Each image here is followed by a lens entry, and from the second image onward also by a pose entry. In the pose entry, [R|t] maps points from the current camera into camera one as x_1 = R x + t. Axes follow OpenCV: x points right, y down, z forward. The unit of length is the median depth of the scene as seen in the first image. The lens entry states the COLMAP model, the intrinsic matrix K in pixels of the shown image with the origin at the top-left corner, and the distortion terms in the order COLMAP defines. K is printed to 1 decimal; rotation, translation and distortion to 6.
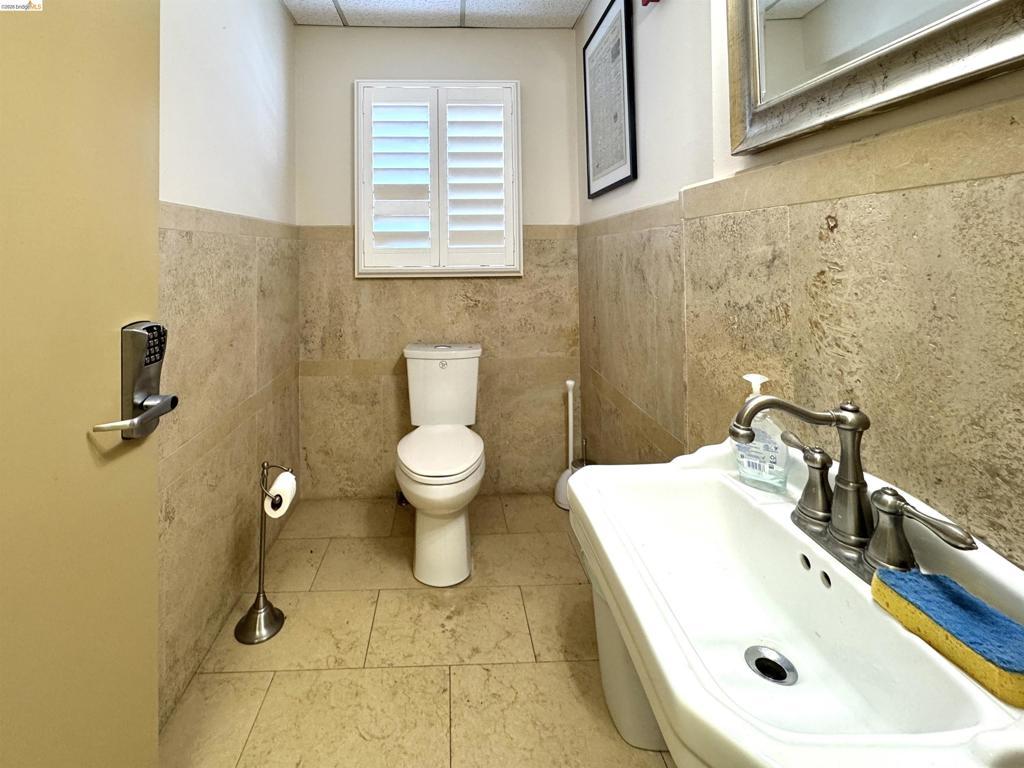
lens RADIAL K [[485.4, 0, 510.9], [0, 485.4, 307.3], [0, 0, 1]] dist [-0.000973, 0.000194]
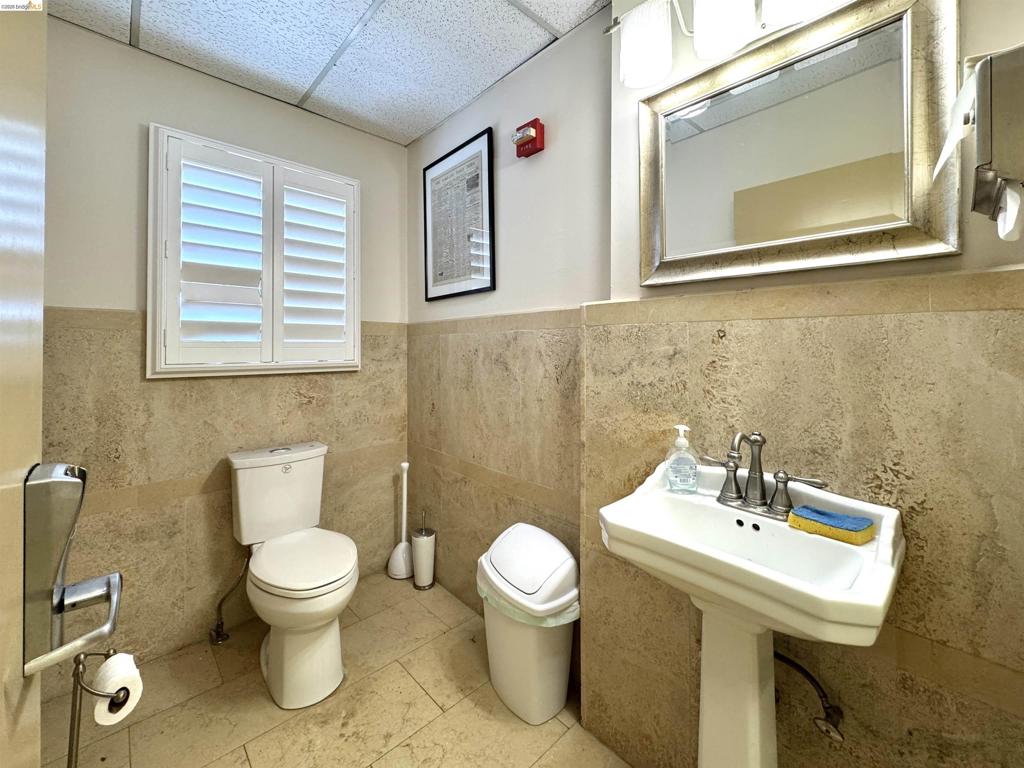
lens RADIAL K [[411.1, 0, 510.9], [0, 411.1, 395.6], [0, 0, 1]] dist [-0.002644, -0.000242]
pose [[0.752355, -0.069343, 0.655098, -0.338676], [0.066647, 0.997354, 0.029030, -0.015786], [-0.655378, 0.021820, 0.754986, 0.136991]]
